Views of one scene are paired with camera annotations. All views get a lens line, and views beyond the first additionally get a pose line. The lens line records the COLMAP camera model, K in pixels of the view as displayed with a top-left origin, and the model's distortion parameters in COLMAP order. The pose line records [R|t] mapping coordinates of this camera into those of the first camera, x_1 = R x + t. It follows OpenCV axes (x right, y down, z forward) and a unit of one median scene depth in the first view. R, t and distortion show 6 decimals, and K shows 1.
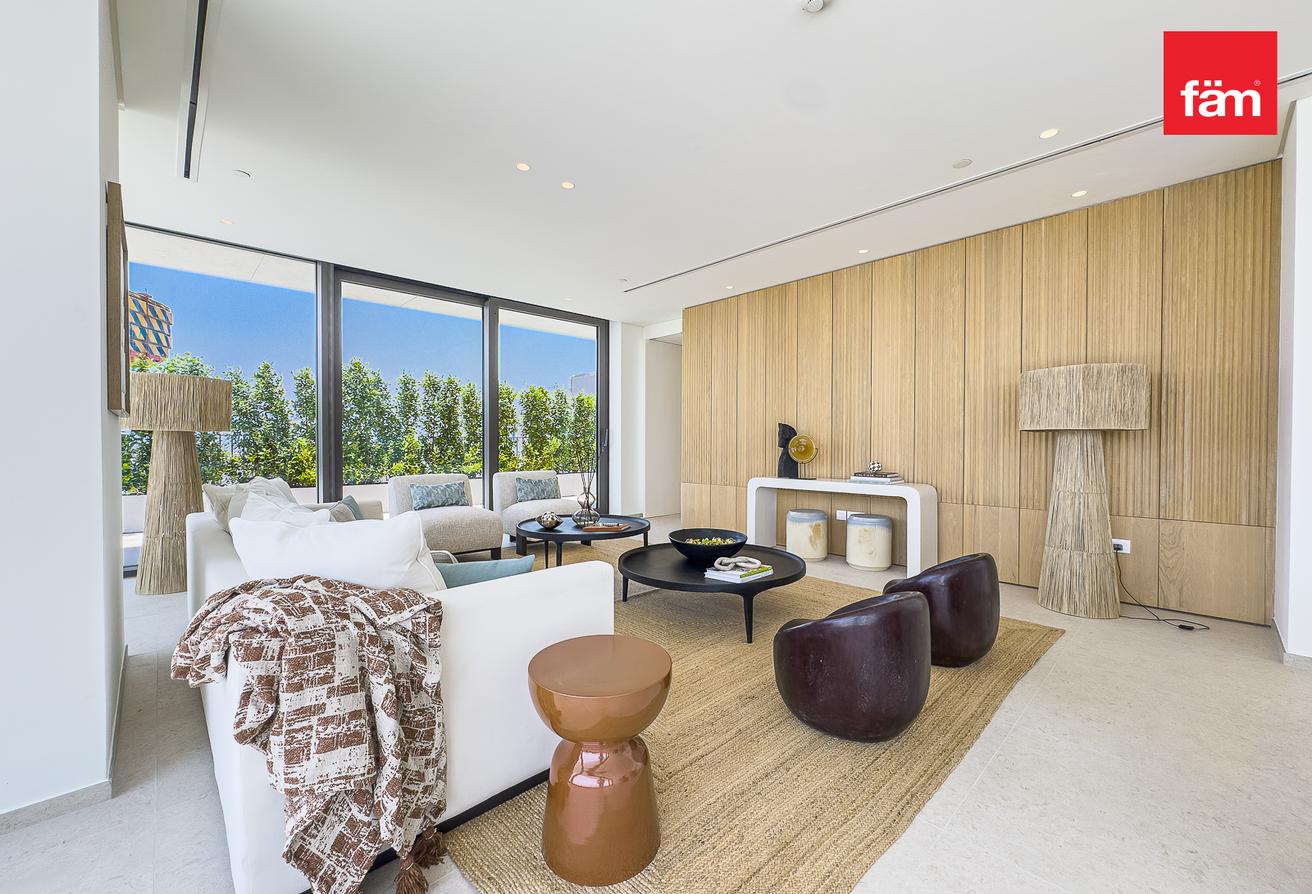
lens RADIAL K [[529.8, 0, 656.1], [0, 529.8, 449.0], [0, 0, 1]] dist [-0.002872, 0.000089]
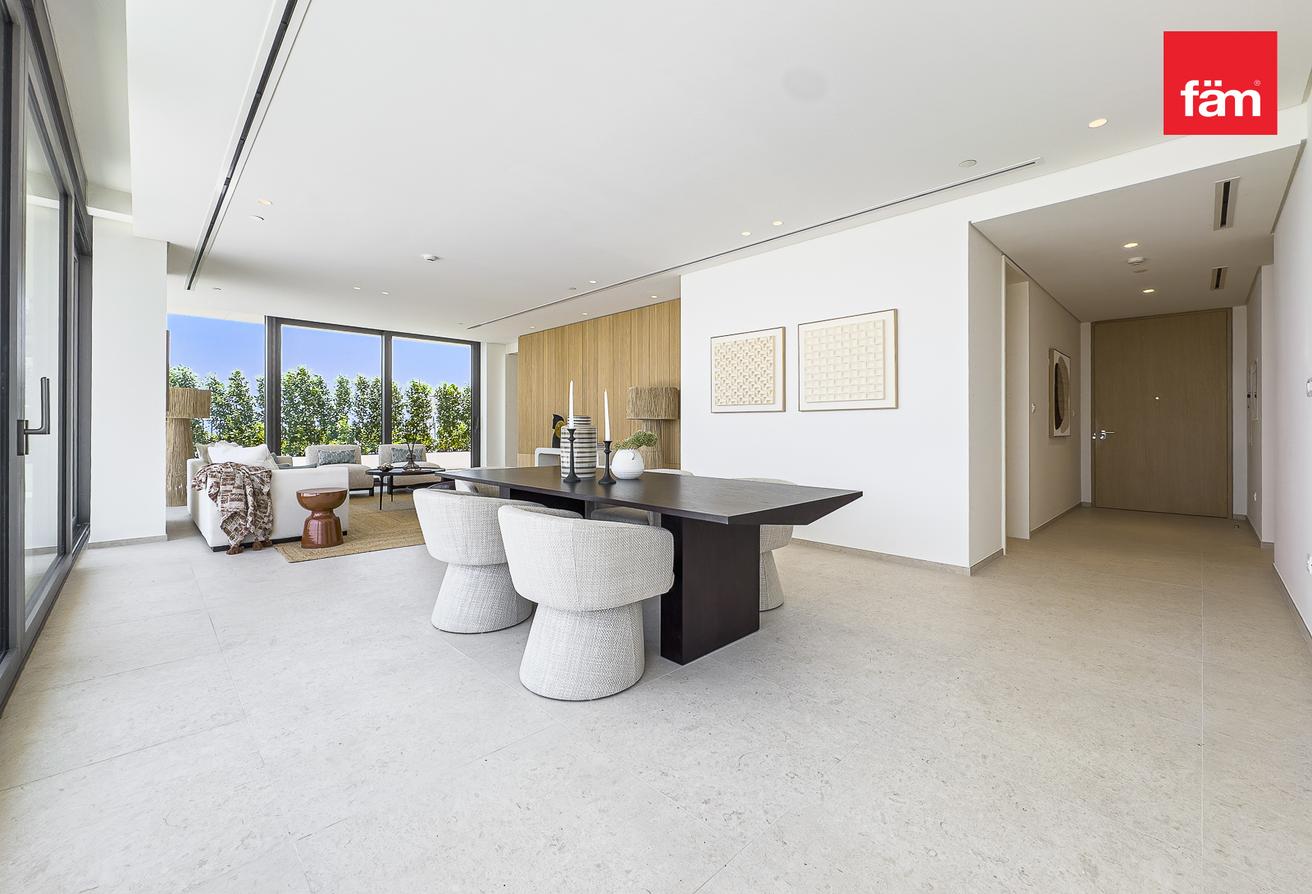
lens RADIAL K [[529.8, 0, 646.4], [0, 529.8, 428.5], [0, 0, 1]] dist [-0.002872, 0.000089]
pose [[0.999949, 0.002810, 0.009713, 0.472901], [-0.002678, 0.999904, -0.013619, 0.015584], [-0.009751, 0.013592, 0.999860, -0.580482]]
